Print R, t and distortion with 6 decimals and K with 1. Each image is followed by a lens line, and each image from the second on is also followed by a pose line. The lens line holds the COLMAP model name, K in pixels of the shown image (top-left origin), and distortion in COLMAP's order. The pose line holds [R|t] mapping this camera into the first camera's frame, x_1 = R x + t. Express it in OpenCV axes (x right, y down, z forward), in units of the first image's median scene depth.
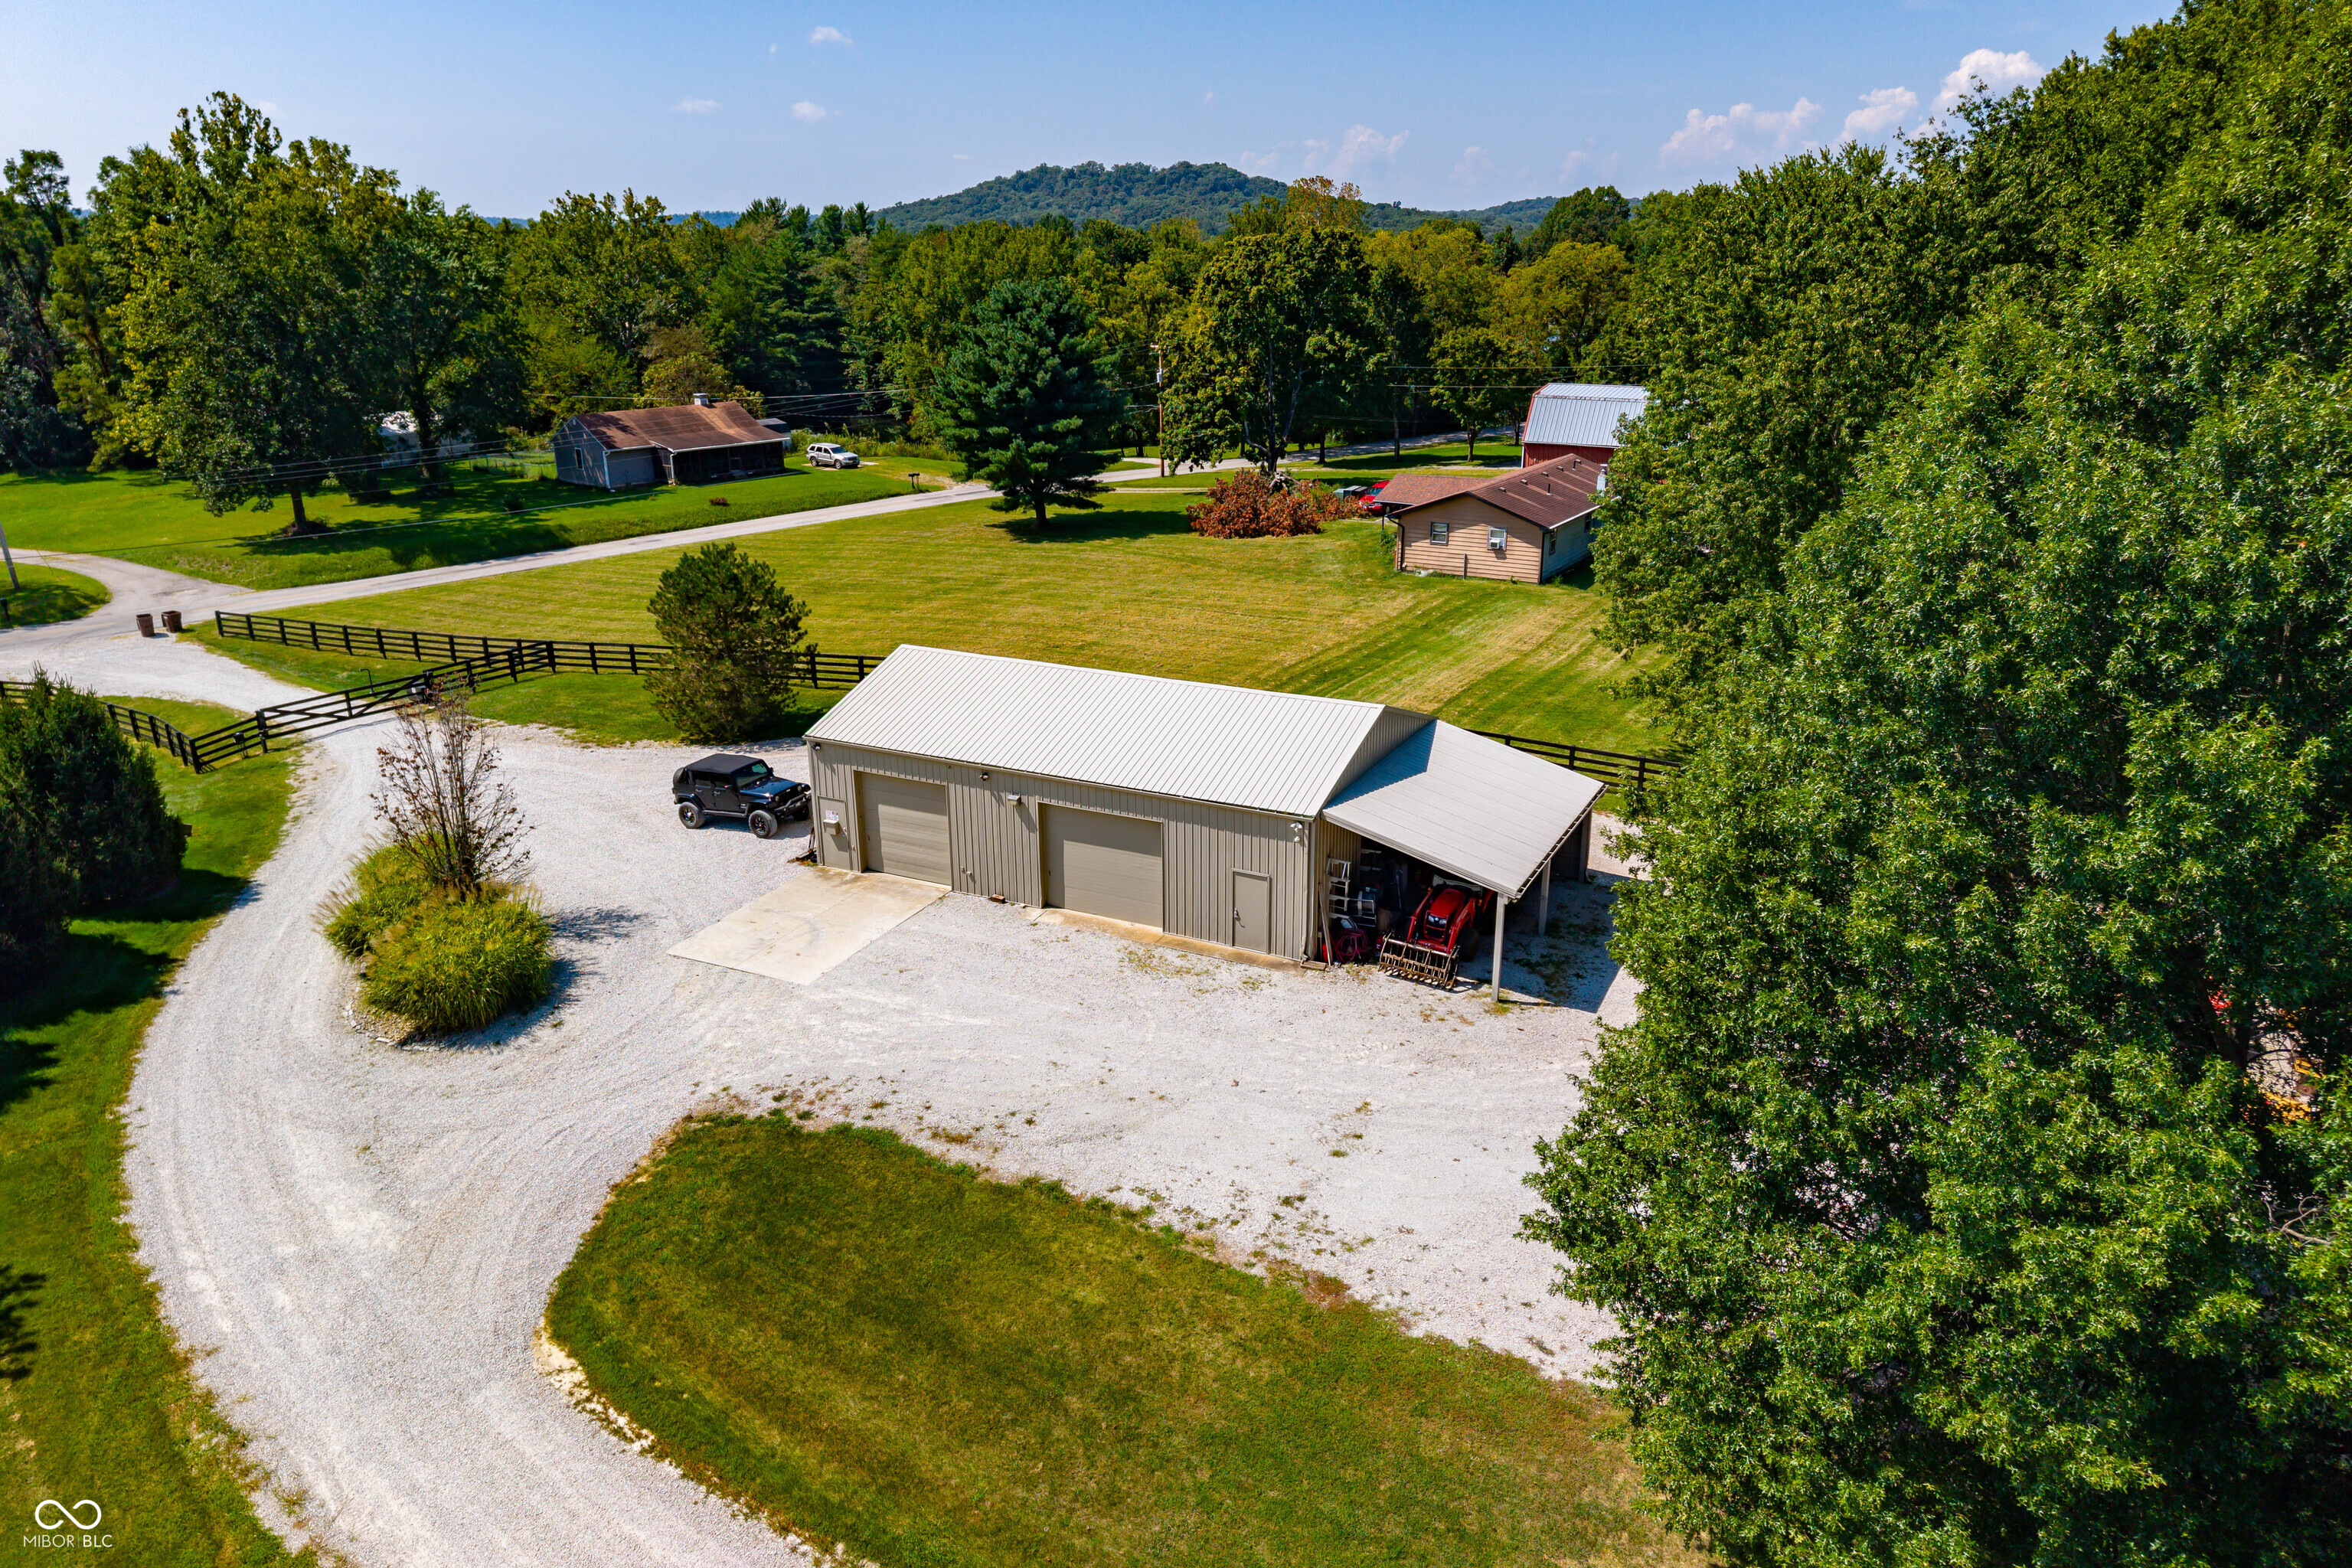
lens RADIAL K [[1612.3, 0, 1181.1], [0, 1612.3, 789.1], [0, 0, 1]] dist [0.022638, -0.026754]
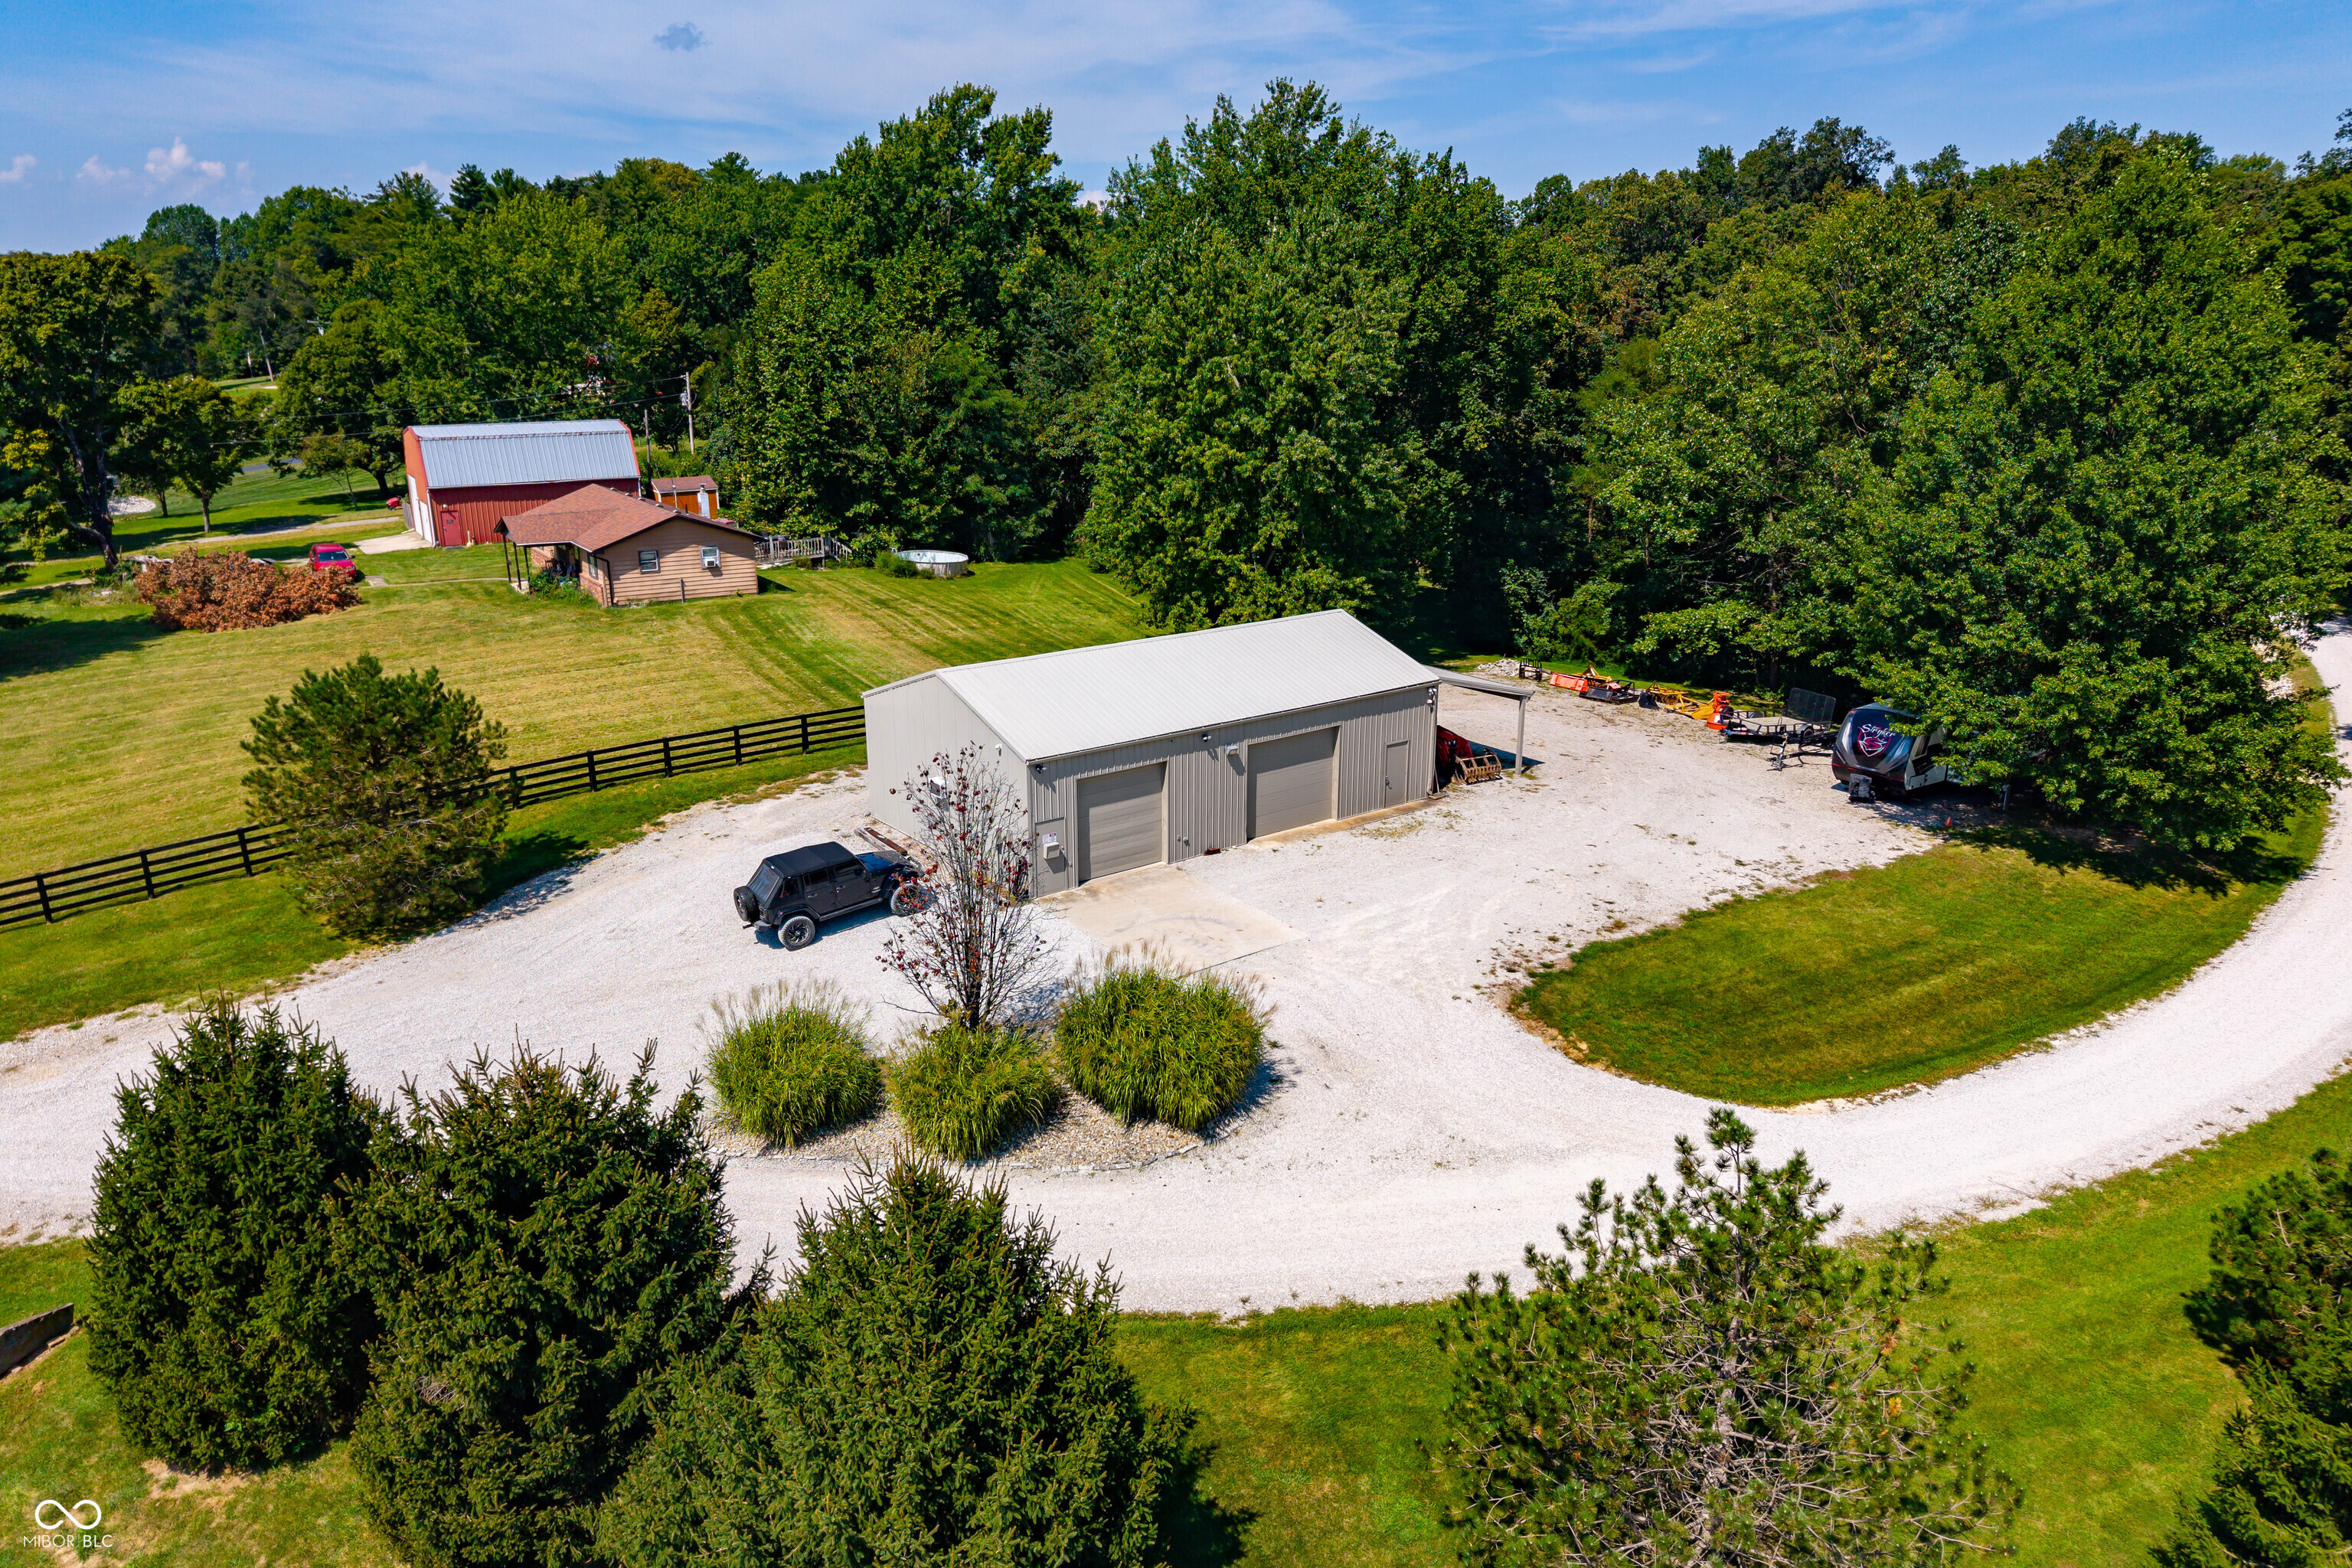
lens RADIAL K [[1612.3, 0, 1179.0], [0, 1612.3, 771.6], [0, 0, 1]] dist [0.022638, -0.026754]
pose [[0.428801, -0.246659, 0.869074, -1.045427], [0.285565, 0.949686, 0.128640, -0.127622], [-0.857078, 0.193016, 0.477664, 0.494471]]
